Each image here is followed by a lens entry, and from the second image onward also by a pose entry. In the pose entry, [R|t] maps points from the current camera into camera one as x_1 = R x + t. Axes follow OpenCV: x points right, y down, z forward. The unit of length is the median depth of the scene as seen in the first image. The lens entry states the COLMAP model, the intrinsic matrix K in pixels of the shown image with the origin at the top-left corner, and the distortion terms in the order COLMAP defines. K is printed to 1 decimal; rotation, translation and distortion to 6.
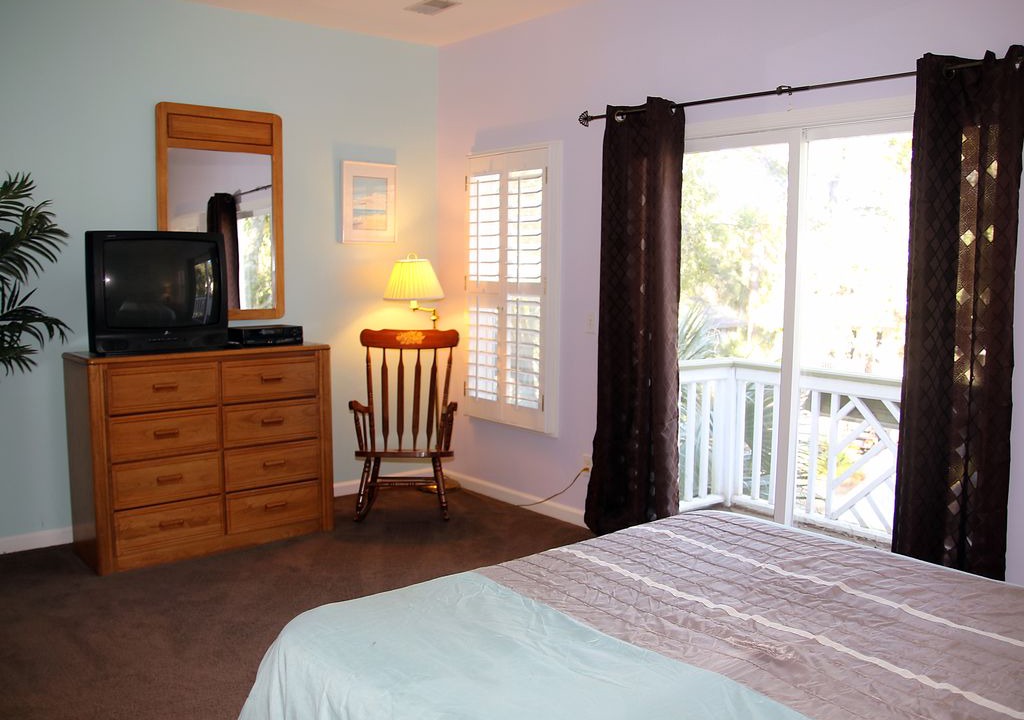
lens RADIAL K [[867.4, 0, 512.0], [0, 867.4, 360.0], [0, 0, 1]] dist [-0.165365, 0.116925]
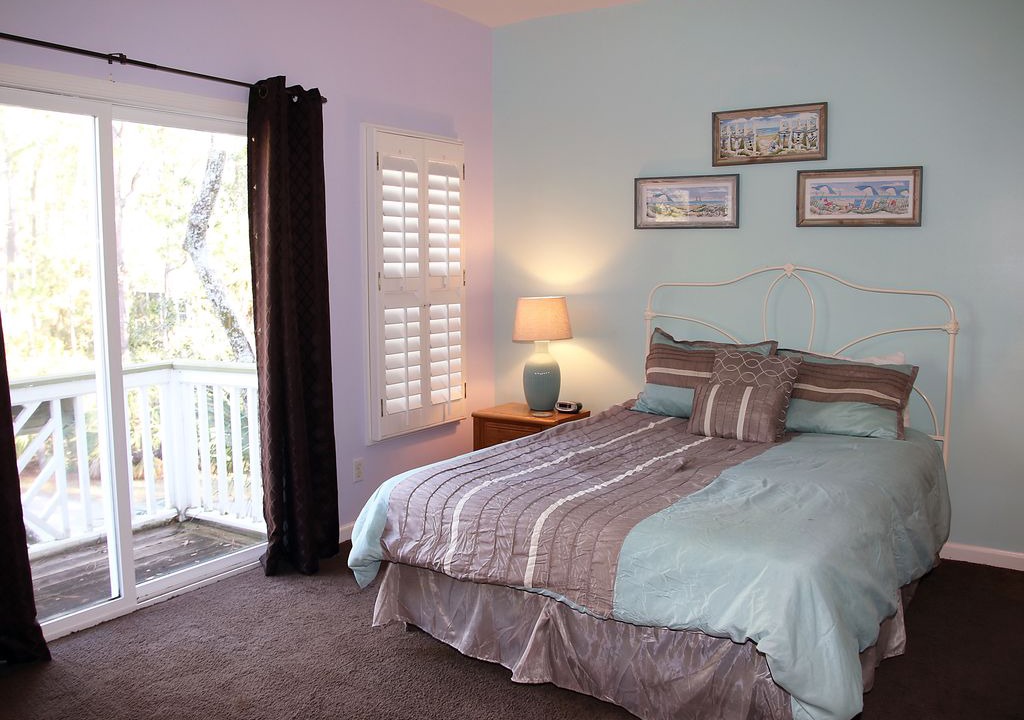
lens RADIAL K [[867.4, 0, 512.0], [0, 867.4, 360.0], [0, 0, 1]] dist [-0.165365, 0.116925]
pose [[-0.251908, -0.125807, 0.959539, -0.672921], [0.093766, 0.983676, 0.153587, -0.104257], [-0.963198, 0.128662, -0.235999, 0.858478]]
